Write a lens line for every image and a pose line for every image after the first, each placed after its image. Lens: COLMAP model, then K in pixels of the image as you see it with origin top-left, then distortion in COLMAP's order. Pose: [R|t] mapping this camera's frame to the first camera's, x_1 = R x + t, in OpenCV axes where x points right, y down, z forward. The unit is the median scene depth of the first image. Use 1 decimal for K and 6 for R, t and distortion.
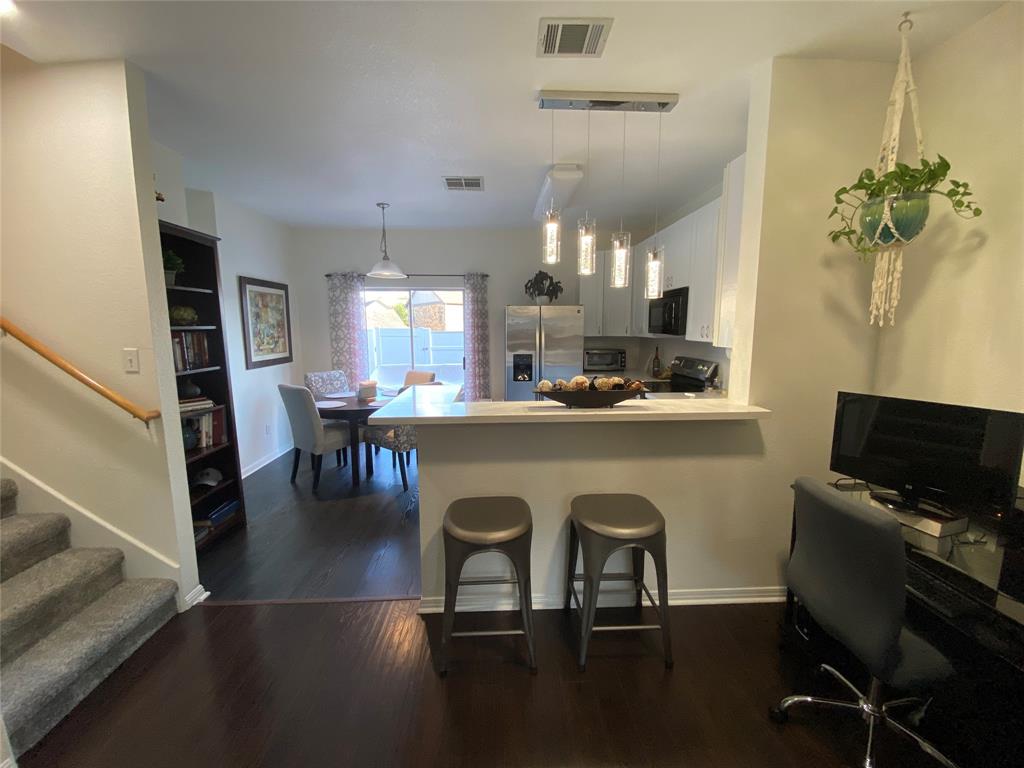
lens RADIAL K [[412.5, 0, 512.0], [0, 412.5, 384.0], [0, 0, 1]] dist [0.000456, -0.021459]
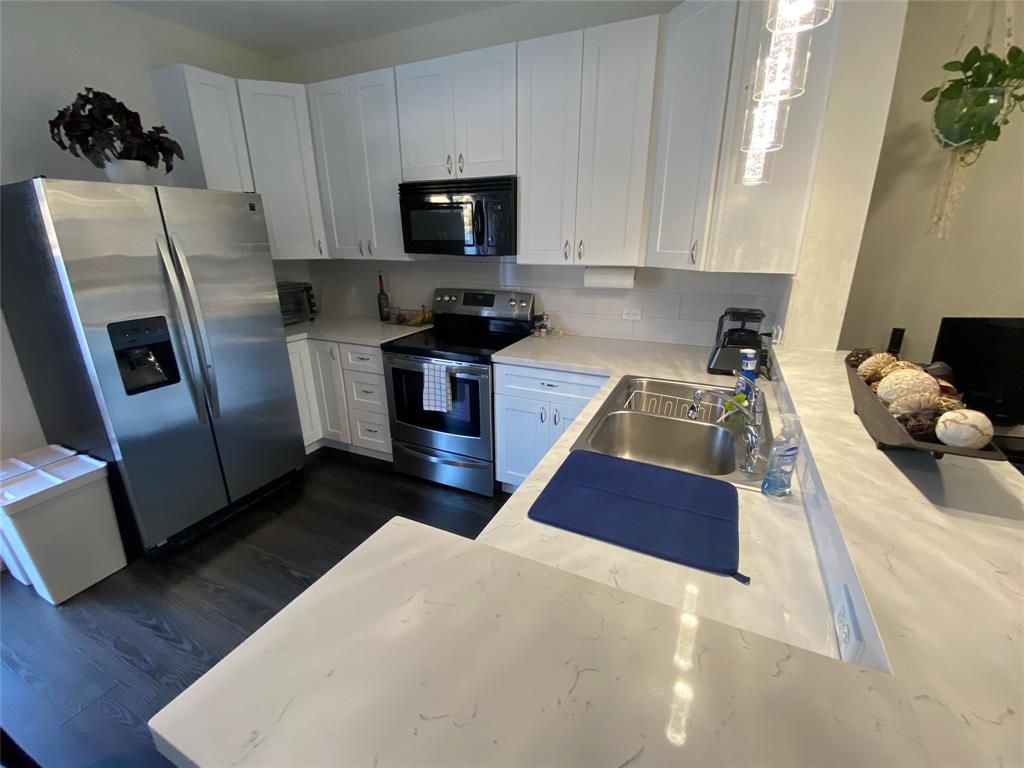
lens RADIAL K [[424.3, 0, 512.0], [0, 424.3, 384.0], [0, 0, 1]] dist [0.000095, -0.000123]
pose [[0.436615, -0.296423, 0.849412, -0.177317], [0.126233, 0.955005, 0.268386, -0.085216], [-0.890748, -0.009958, 0.454388, 0.557767]]
